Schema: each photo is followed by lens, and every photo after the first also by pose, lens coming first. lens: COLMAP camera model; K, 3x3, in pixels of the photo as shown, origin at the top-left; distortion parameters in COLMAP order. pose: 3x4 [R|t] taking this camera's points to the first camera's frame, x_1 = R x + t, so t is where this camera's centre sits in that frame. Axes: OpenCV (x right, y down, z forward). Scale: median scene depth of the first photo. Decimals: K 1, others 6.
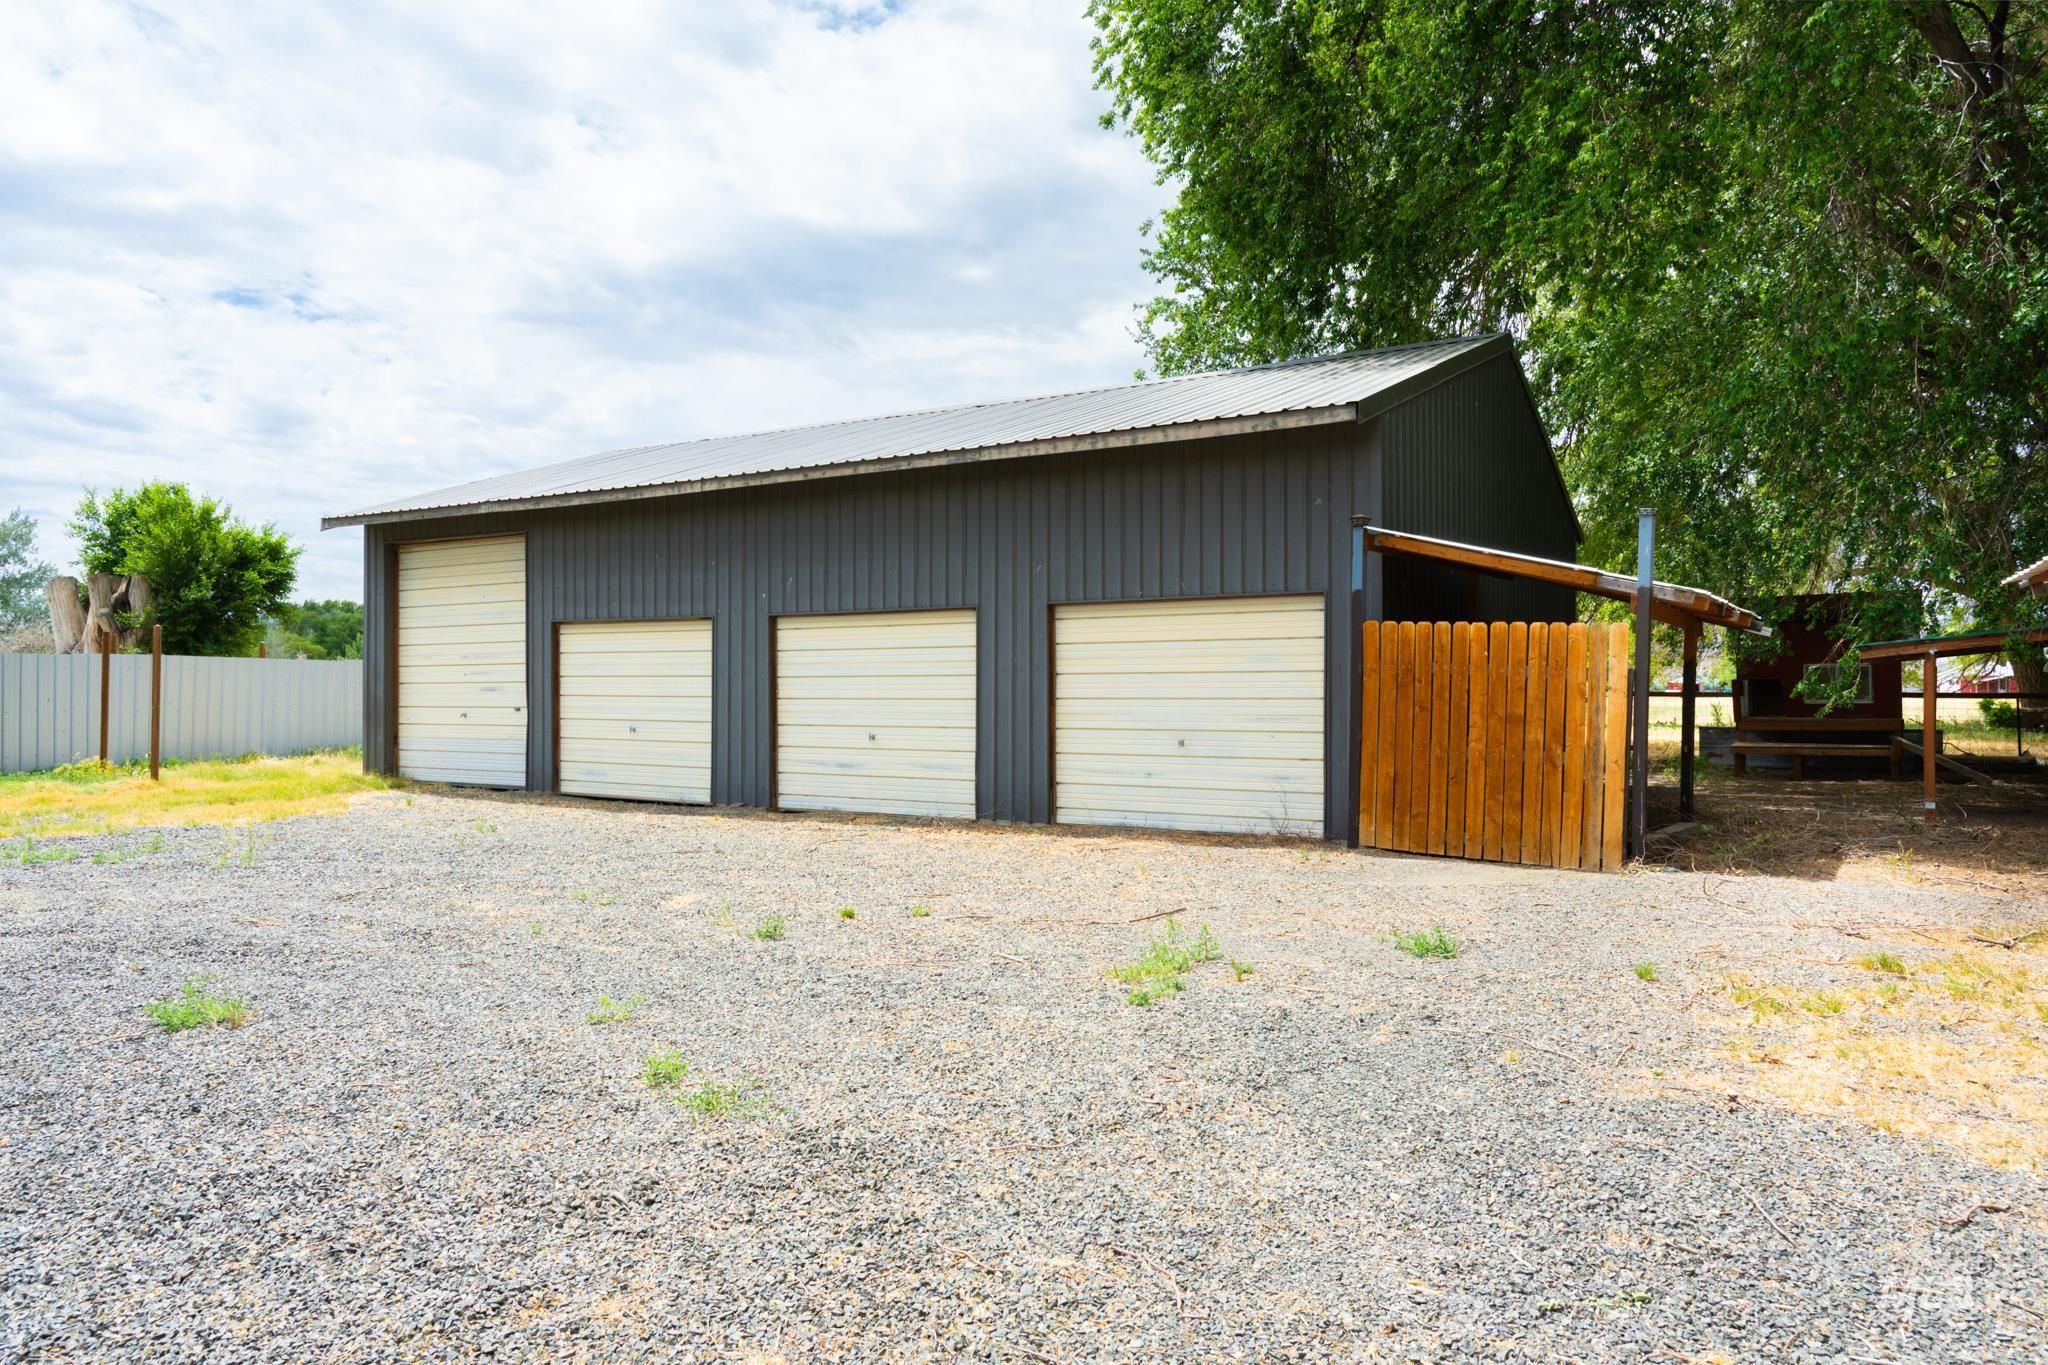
lens RADIAL K [[1368.4, 0, 1023.1], [0, 1368.4, 677.1], [0, 0, 1]] dist [-0.005108, 0.002965]
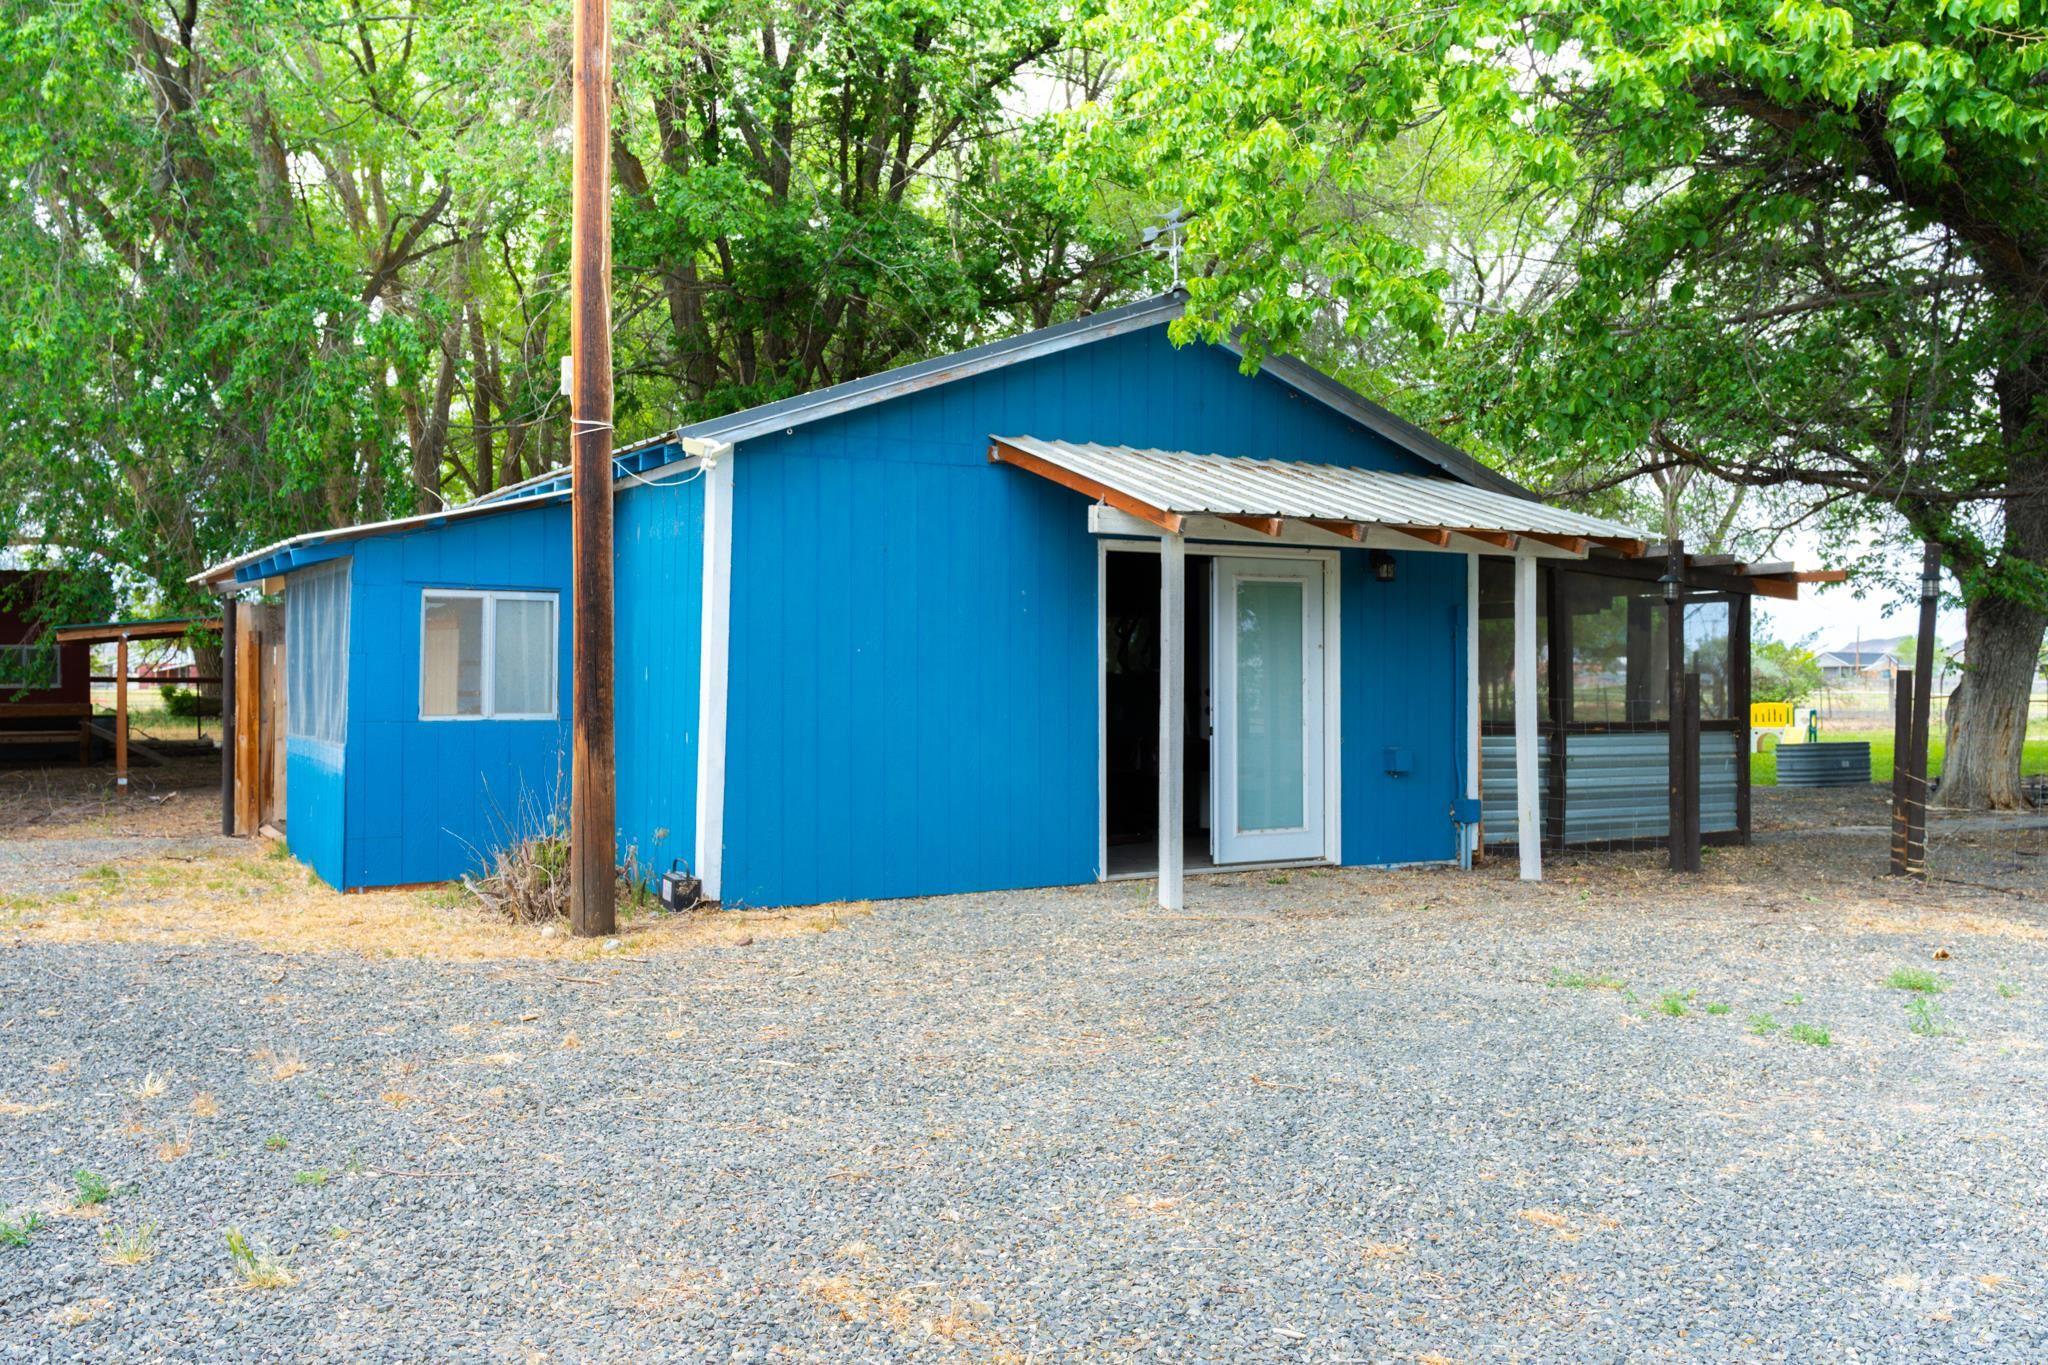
lens RADIAL K [[1803.1, 0, 1021.4], [0, 1803.1, 680.0], [0, 0, 1]] dist [-0.000430, 0.001784]
pose [[0.490820, 0.003135, 0.871255, -0.168552], [-0.009771, 0.999950, 0.001906, 0.005002], [-0.871206, -0.009449, 0.490826, -0.231778]]
